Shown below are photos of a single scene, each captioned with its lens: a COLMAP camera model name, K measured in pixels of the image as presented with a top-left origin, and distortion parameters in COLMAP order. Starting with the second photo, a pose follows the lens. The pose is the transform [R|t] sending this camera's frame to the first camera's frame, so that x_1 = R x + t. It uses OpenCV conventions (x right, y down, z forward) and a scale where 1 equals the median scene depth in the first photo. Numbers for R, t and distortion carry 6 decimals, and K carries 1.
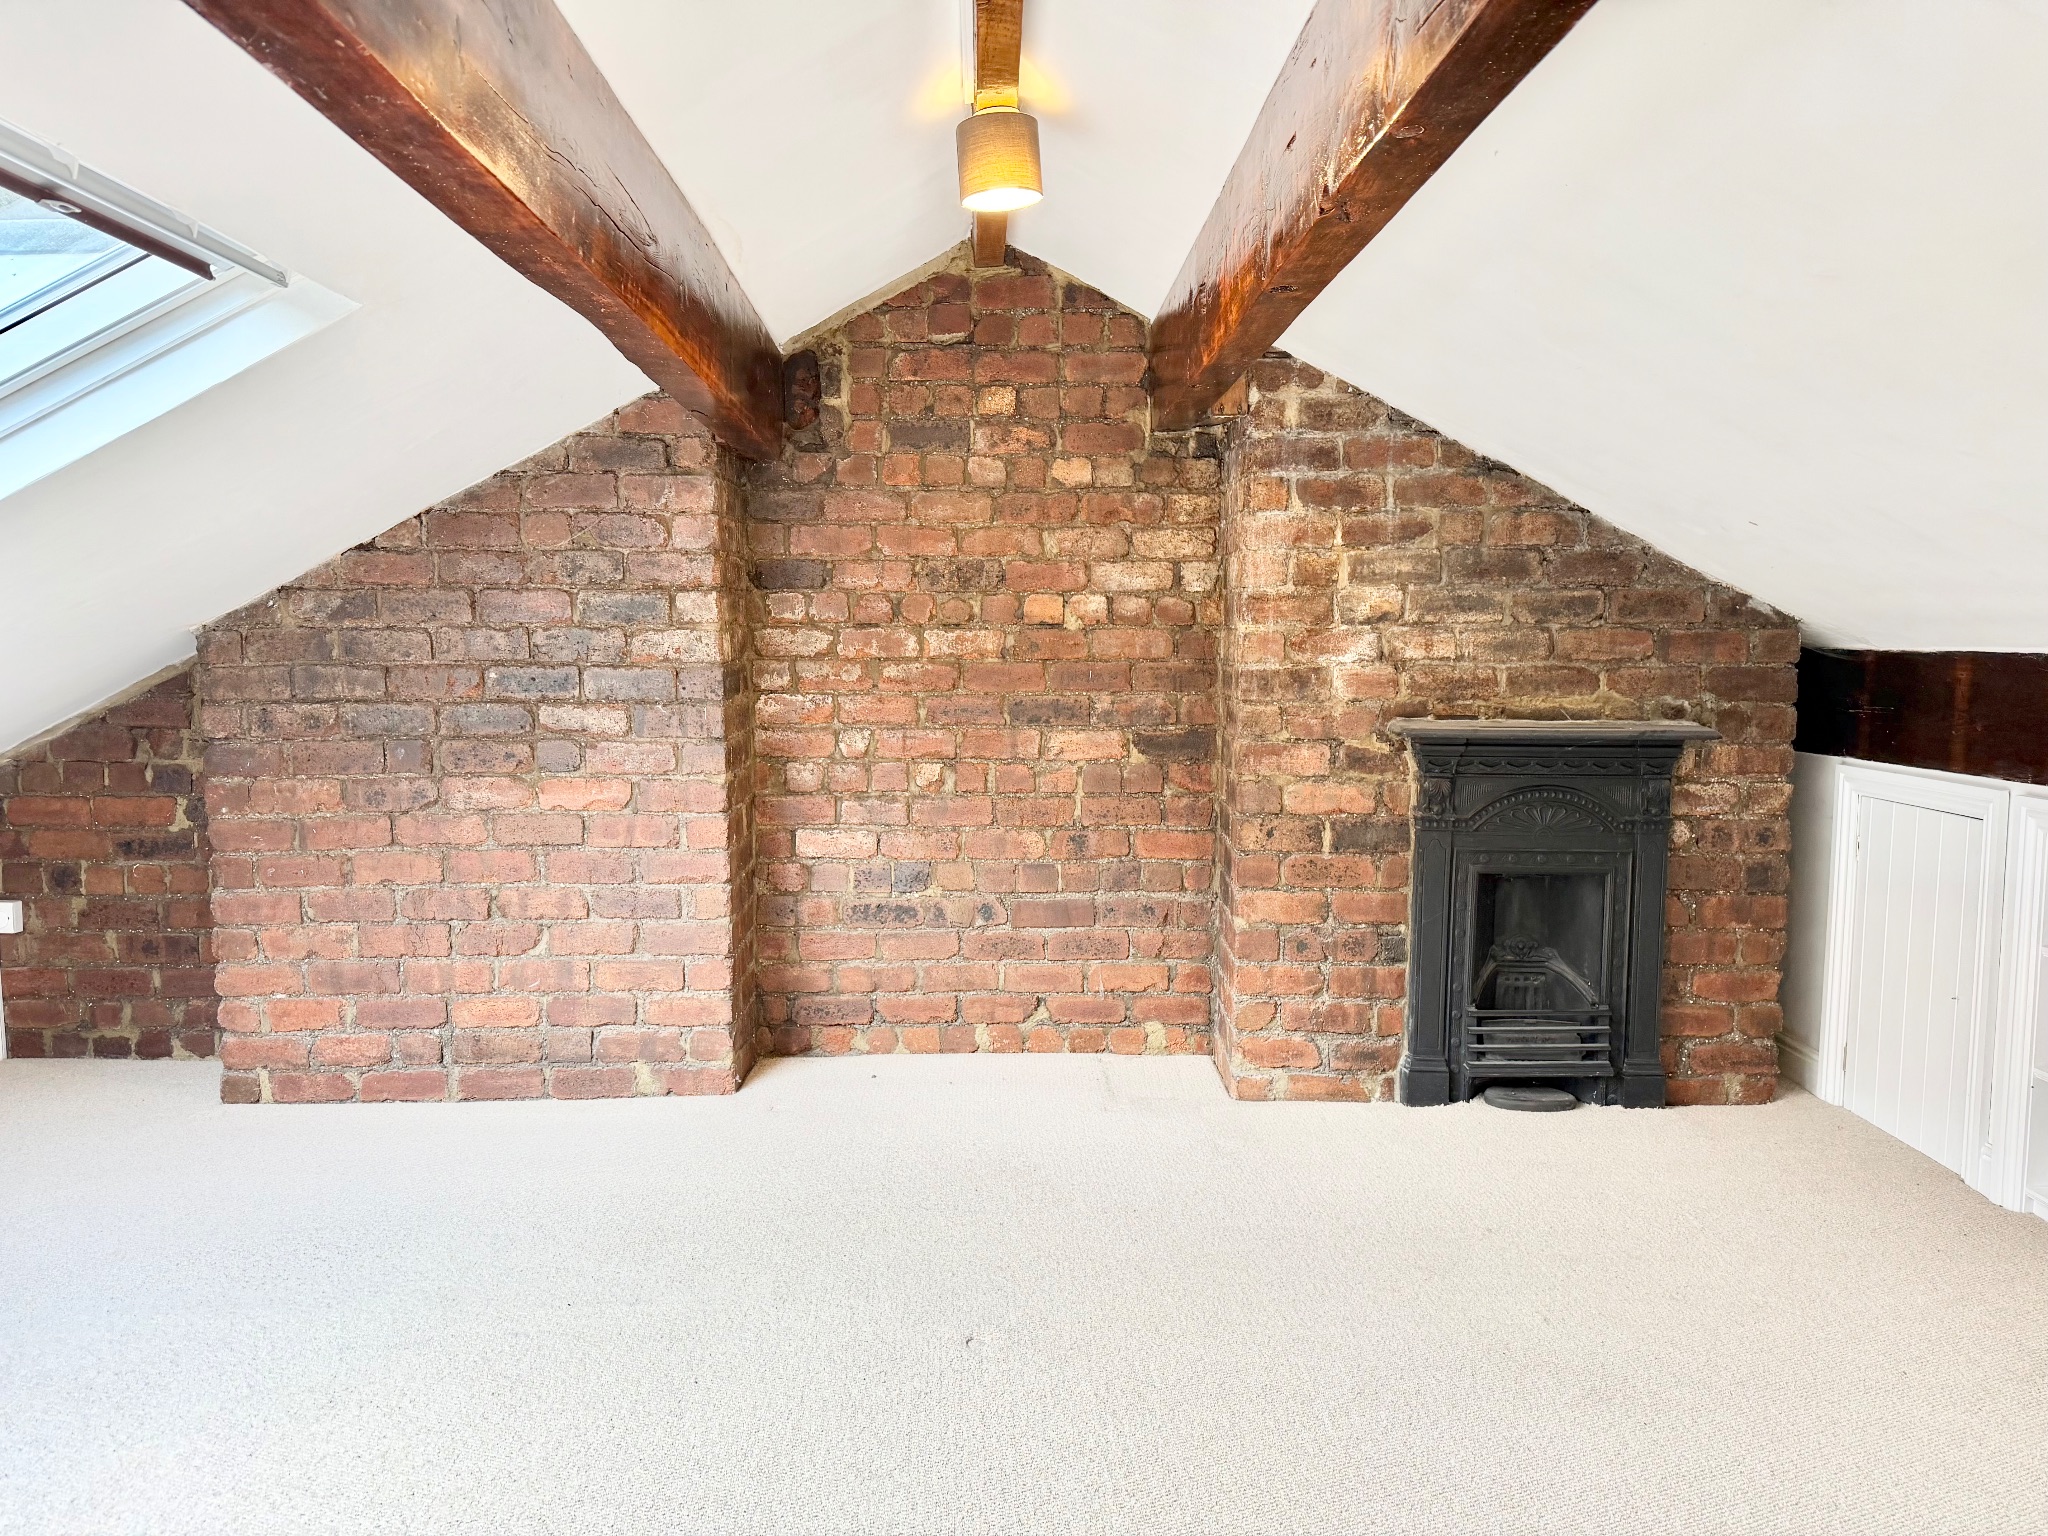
lens RADIAL K [[1421.5, 0, 1024.0], [0, 1421.5, 768.0], [0, 0, 1]] dist [0.188111, -0.362862]
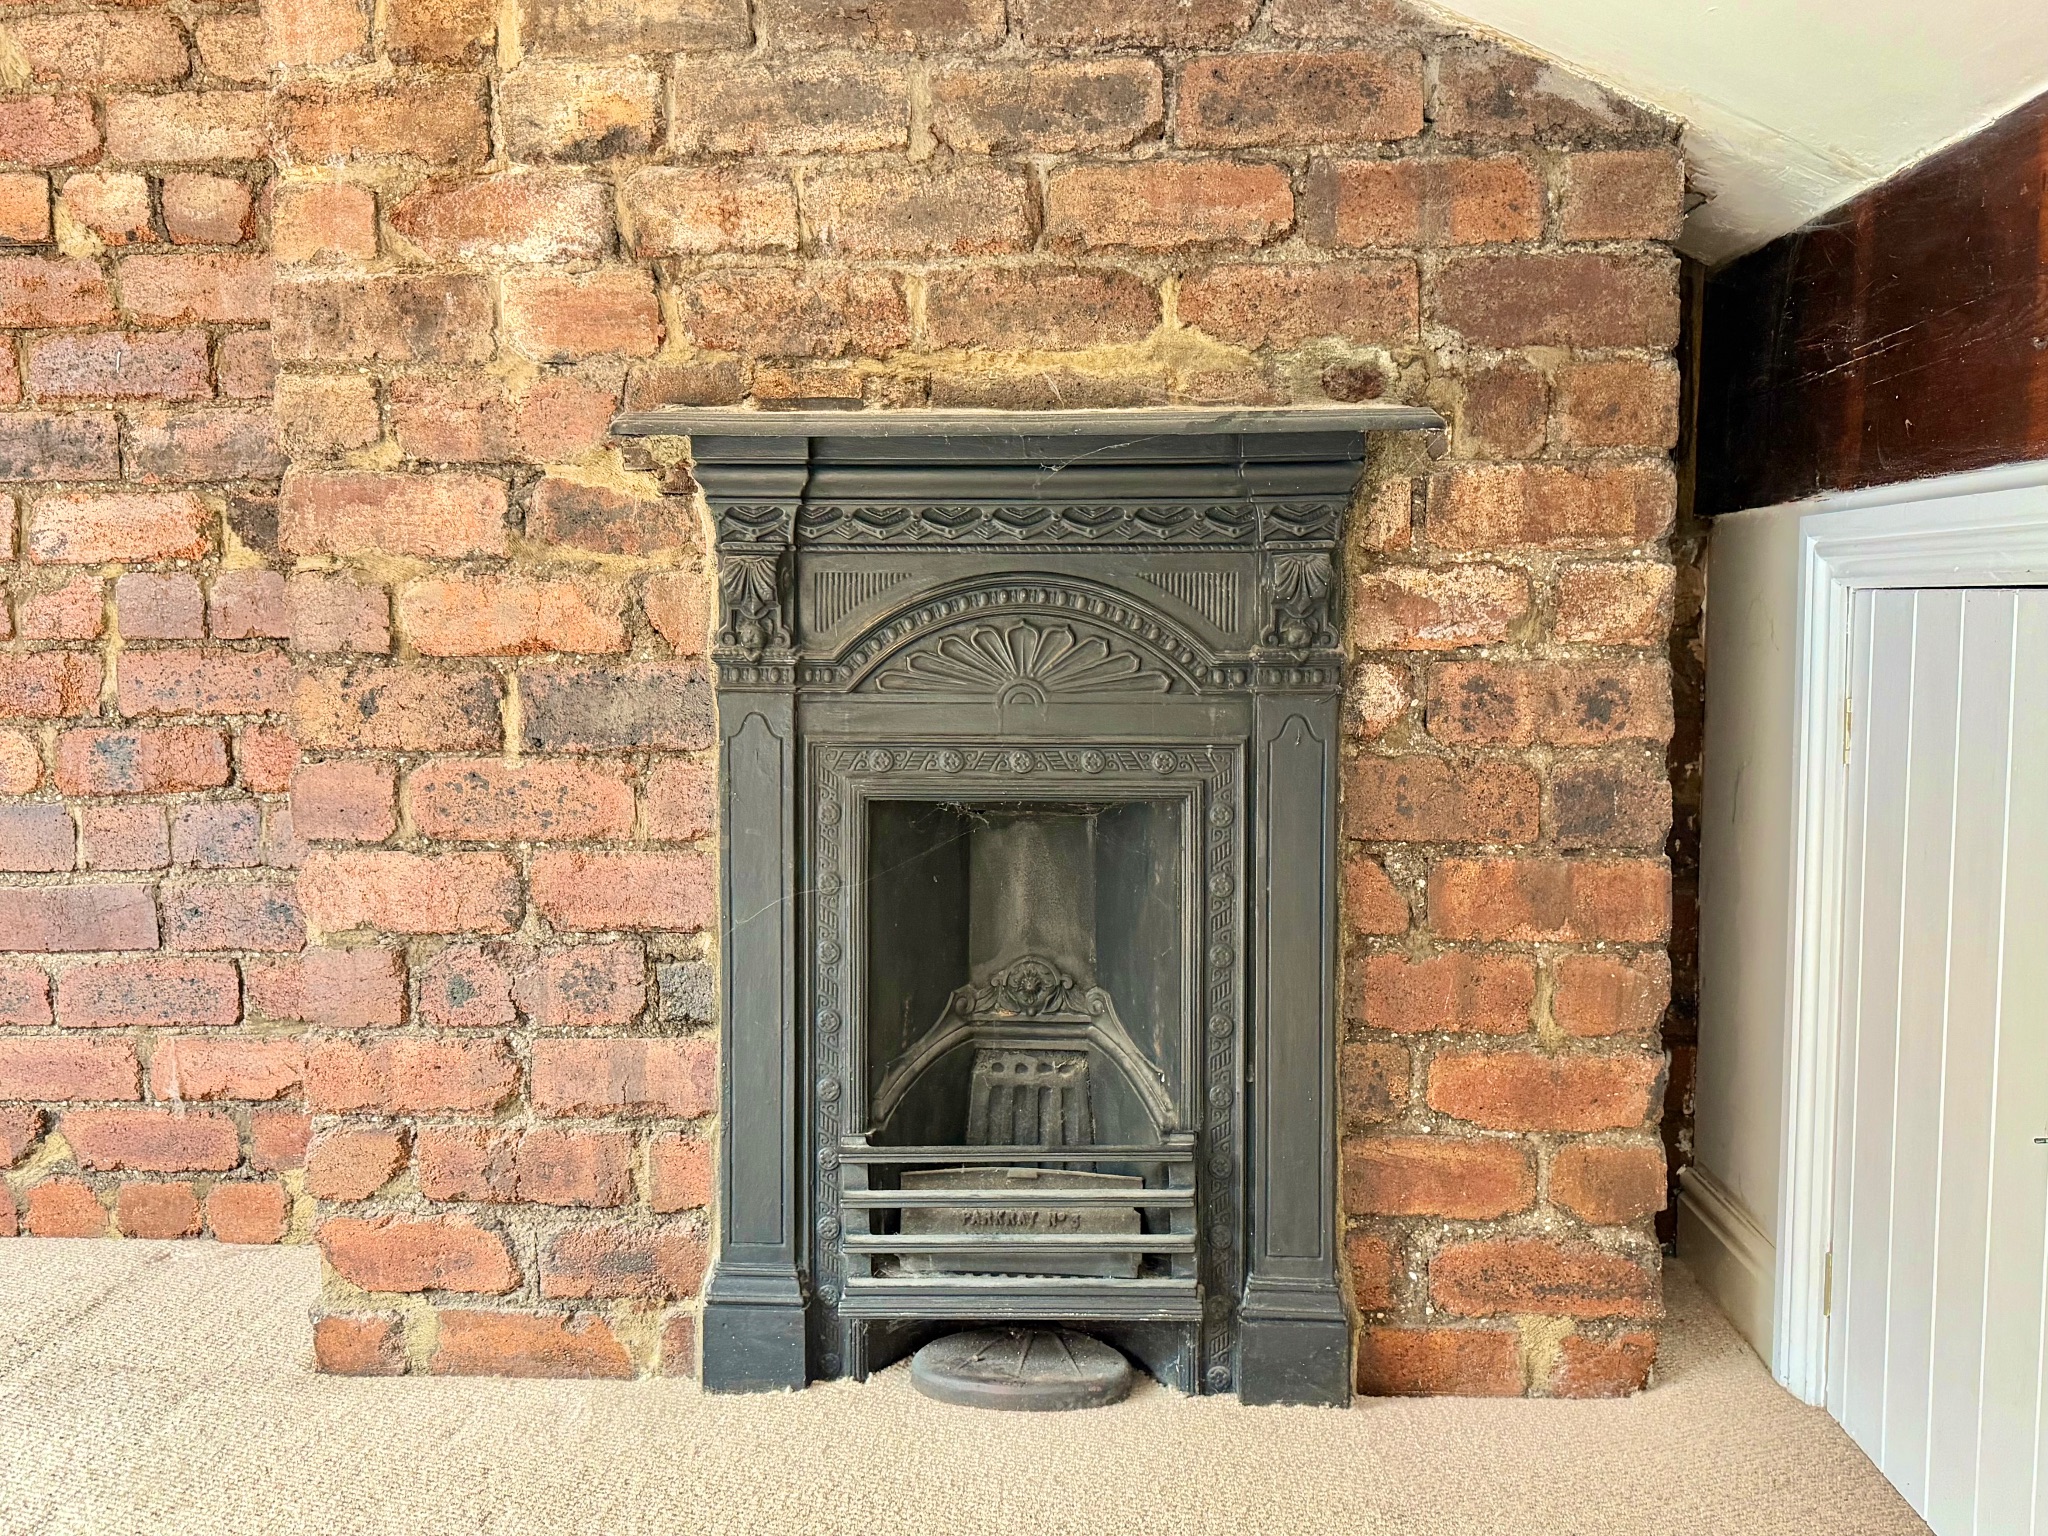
lens RADIAL K [[1842.8, 0, 1024.0], [0, 1842.8, 768.0], [0, 0, 1]] dist [0.157606, -0.286767]
pose [[0.997940, -0.002977, -0.064084, 0.385868], [0.002423, 0.999959, -0.008715, 0.067883], [0.064108, 0.008542, 0.997906, 0.494452]]
